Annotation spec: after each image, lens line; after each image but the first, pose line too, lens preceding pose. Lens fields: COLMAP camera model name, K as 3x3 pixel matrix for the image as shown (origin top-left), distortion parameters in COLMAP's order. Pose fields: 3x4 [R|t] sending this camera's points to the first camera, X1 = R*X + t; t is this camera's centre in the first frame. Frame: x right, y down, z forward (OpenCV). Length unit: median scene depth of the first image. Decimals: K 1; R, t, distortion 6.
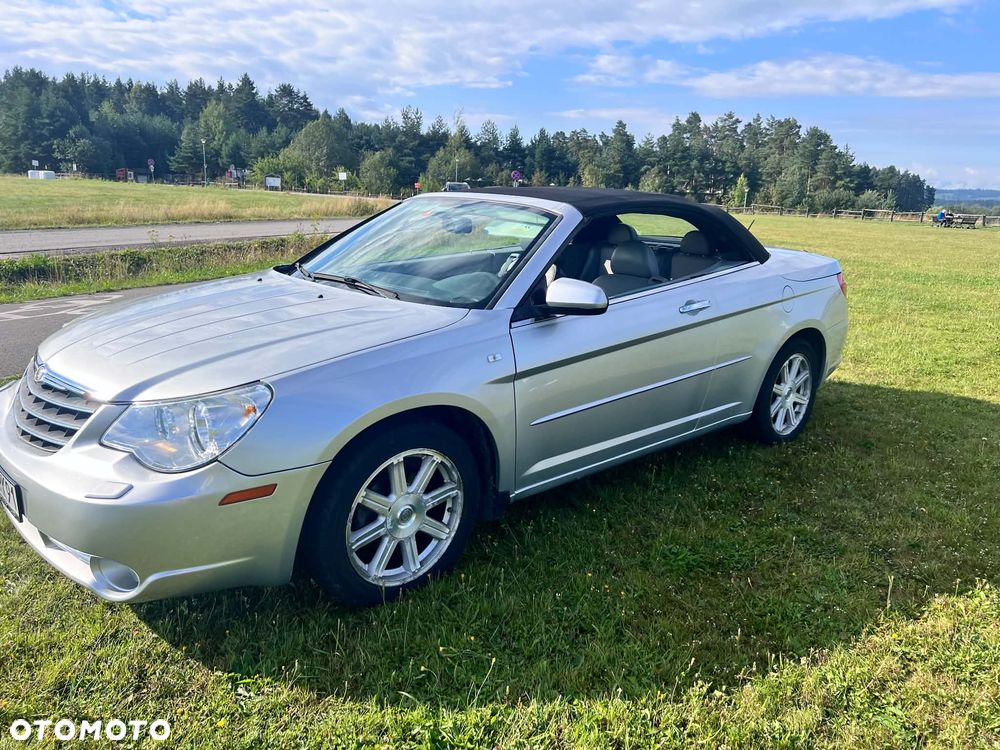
lens RADIAL K [[742.2, 0, 505.3], [0, 742.2, 374.2], [0, 0, 1]] dist [0.048072, -0.057625]
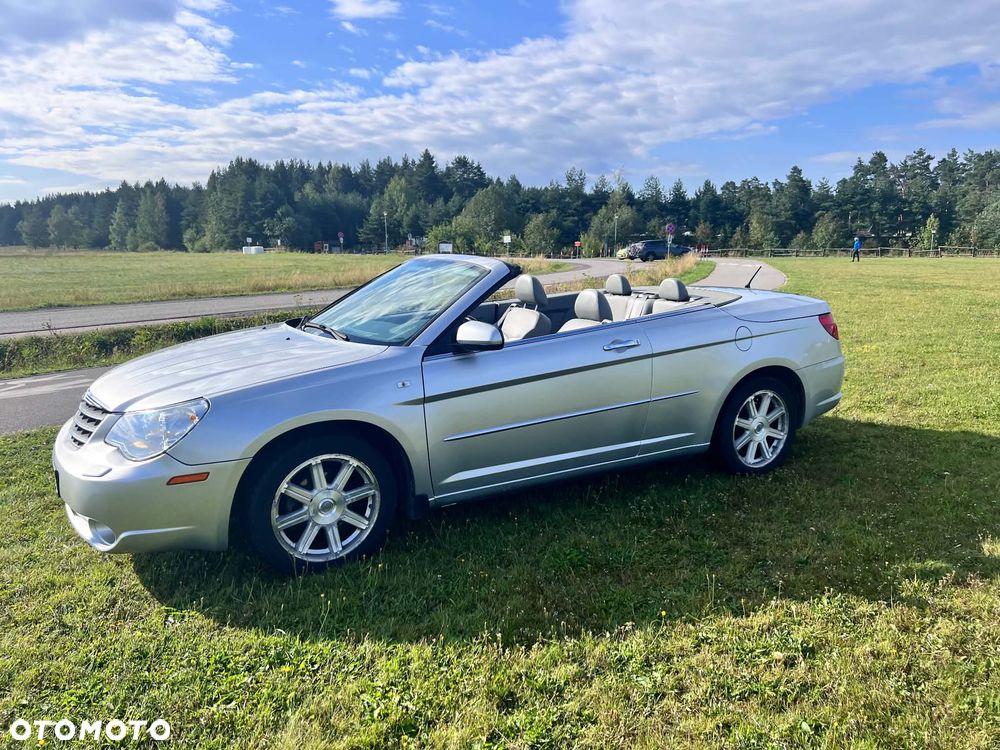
lens RADIAL K [[742.2, 0, 499.4], [0, 742.2, 380.7], [0, 0, 1]] dist [0.048072, -0.057625]
pose [[0.973024, -0.004384, -0.230661, 0.383040], [-0.010724, 0.997879, -0.064201, 0.044748], [0.230453, 0.064943, 0.970914, -0.160300]]
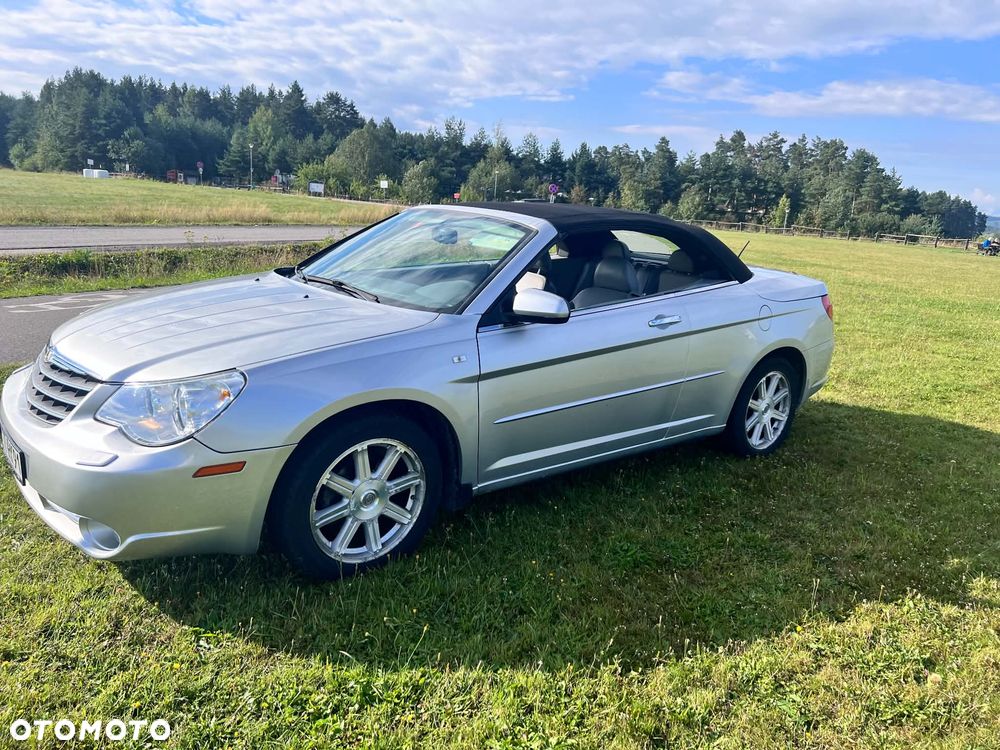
lens RADIAL K [[742.2, 0, 503.8], [0, 742.2, 377.0], [0, 0, 1]] dist [0.048072, -0.057625]
pose [[0.998003, 0.043206, -0.046075, 0.090140], [-0.043741, 0.998986, -0.010674, 0.011504], [0.045567, 0.012668, 0.998881, -0.071762]]
